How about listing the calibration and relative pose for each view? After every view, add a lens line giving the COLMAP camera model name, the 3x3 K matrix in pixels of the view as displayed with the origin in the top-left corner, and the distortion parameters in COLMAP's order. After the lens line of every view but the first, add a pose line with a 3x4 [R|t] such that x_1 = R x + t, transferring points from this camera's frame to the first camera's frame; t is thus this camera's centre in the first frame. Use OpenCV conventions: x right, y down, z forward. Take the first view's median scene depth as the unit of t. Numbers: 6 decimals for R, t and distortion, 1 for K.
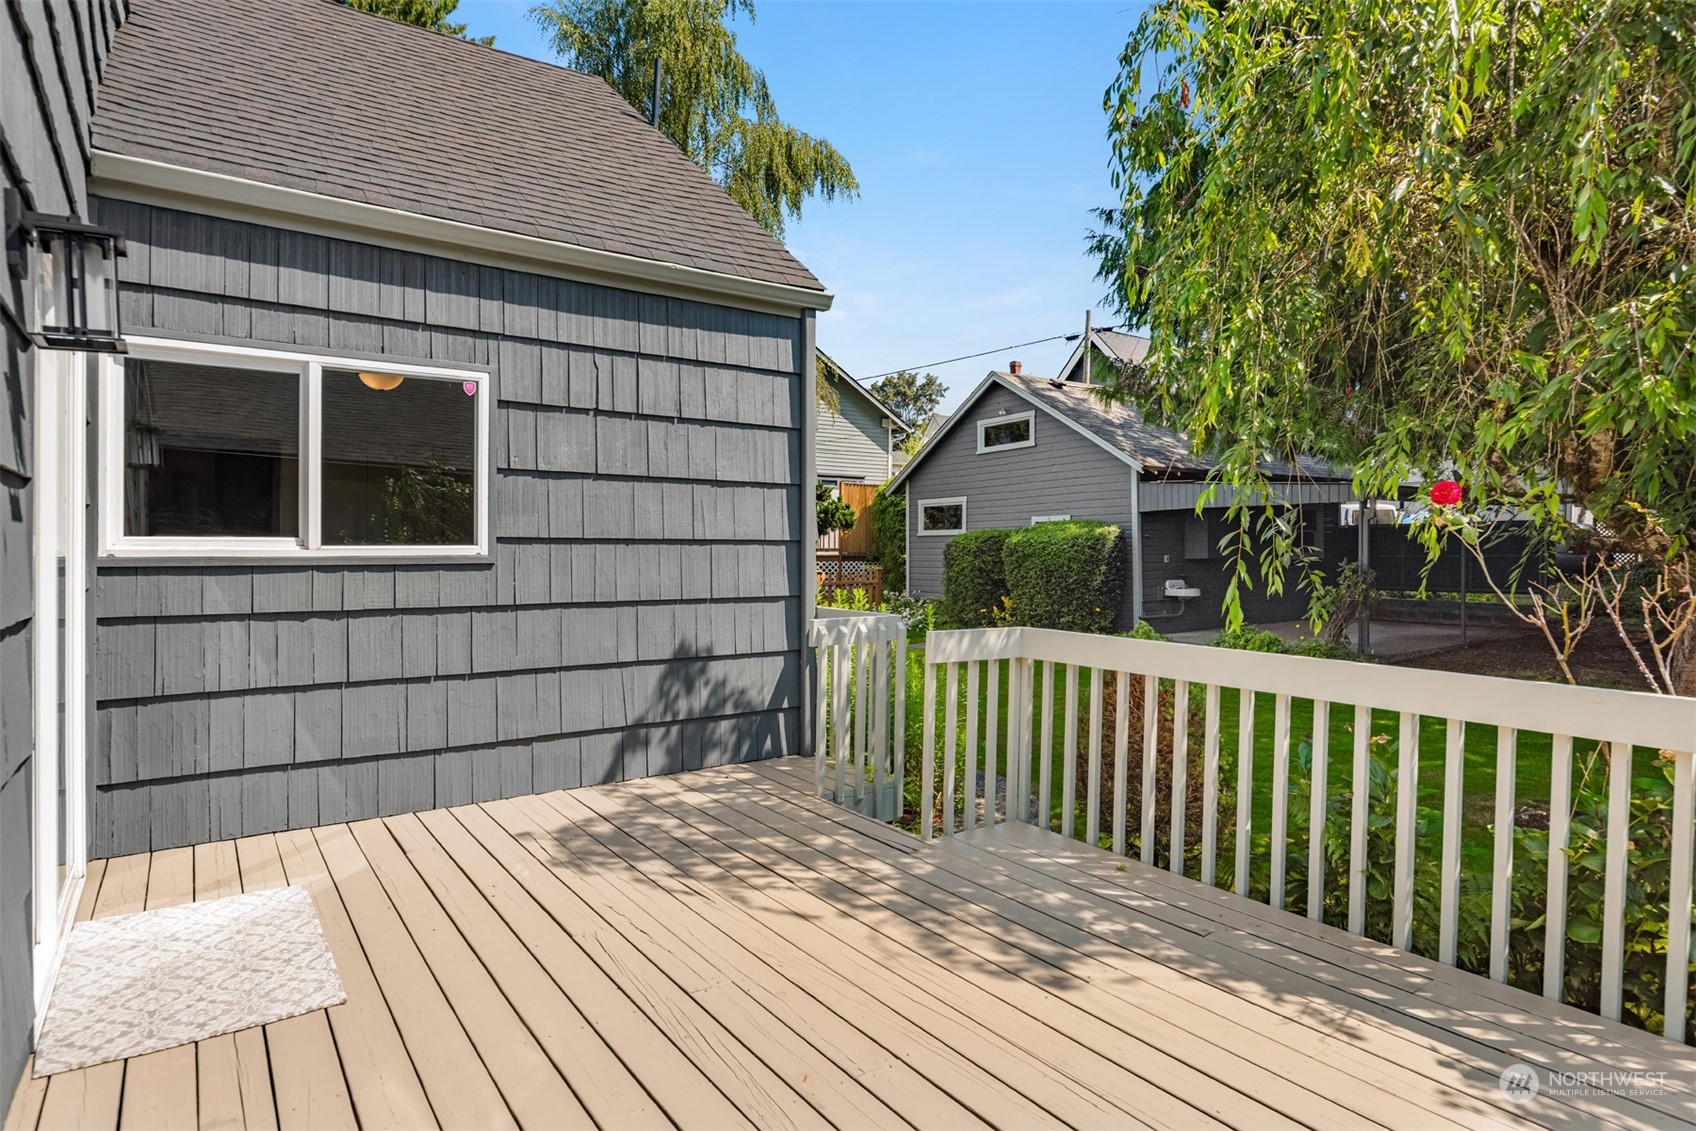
lens RADIAL K [[919.5, 0, 886.8], [0, 919.5, 517.0], [0, 0, 1]] dist [0.001444, 0.000024]
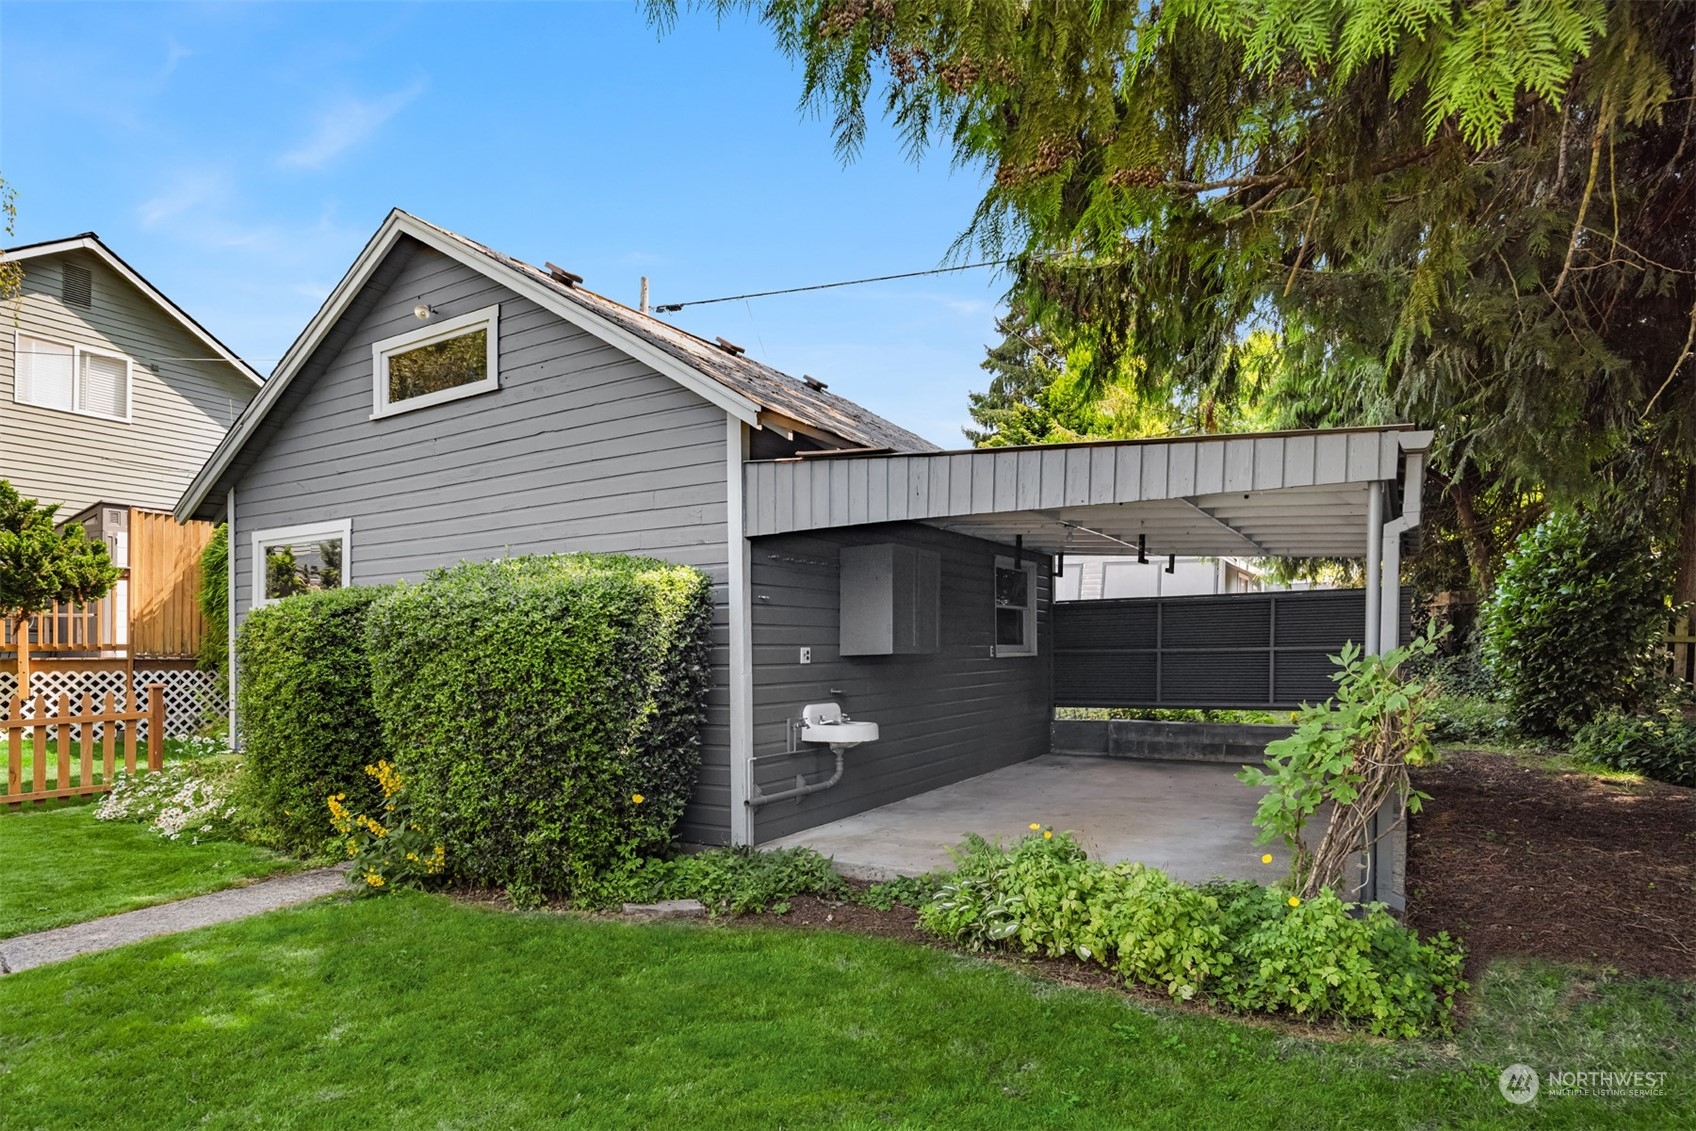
lens RADIAL K [[921.5, 0, 849.2], [0, 921.5, 653.5], [0, 0, 1]] dist [0.002343, 0.000056]
pose [[0.912272, -0.004371, 0.409561, 0.146291], [-0.008872, 0.999498, 0.030430, 0.031138], [-0.409488, -0.031394, 0.911775, 0.595156]]
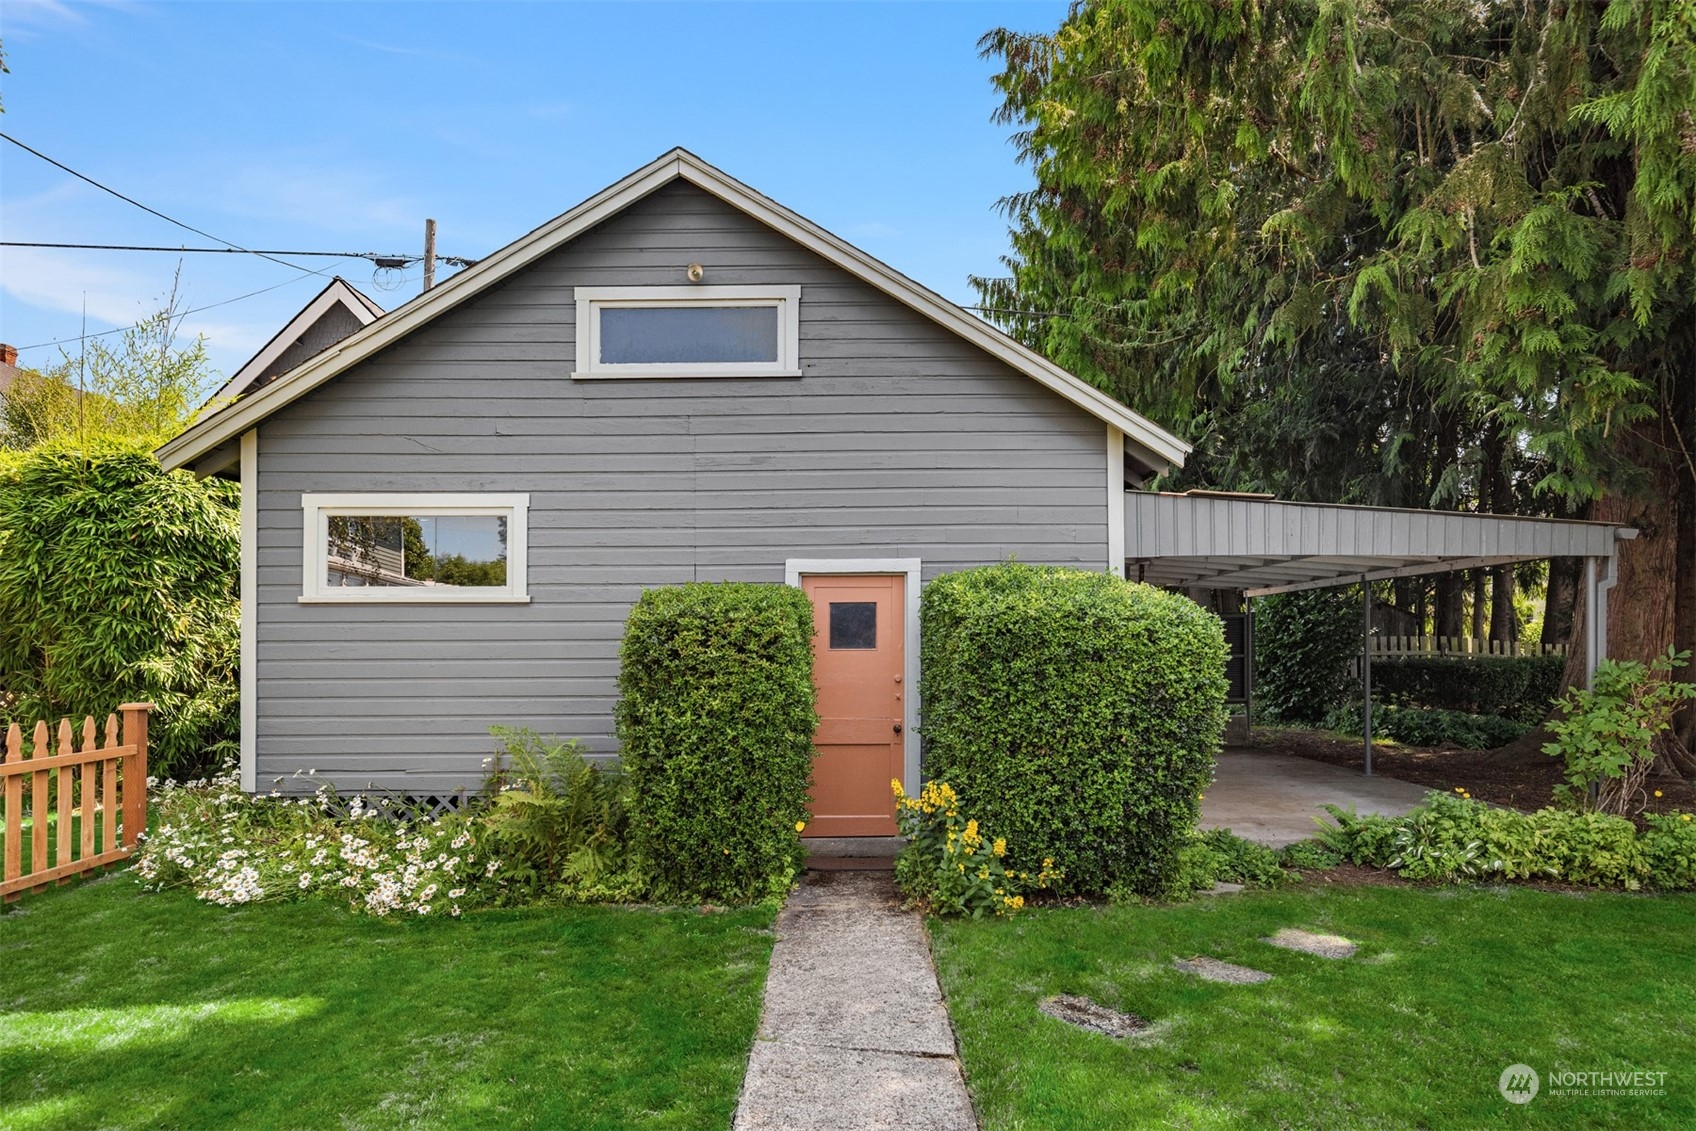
lens RADIAL K [[921.5, 0, 849.2], [0, 921.5, 653.5], [0, 0, 1]] dist [0.002343, 0.000056]
pose [[0.578154, 0.000716, 0.815927, -0.159246], [-0.028749, 0.999397, 0.019494, 0.034672], [-0.815421, -0.034727, 0.577826, 0.818900]]
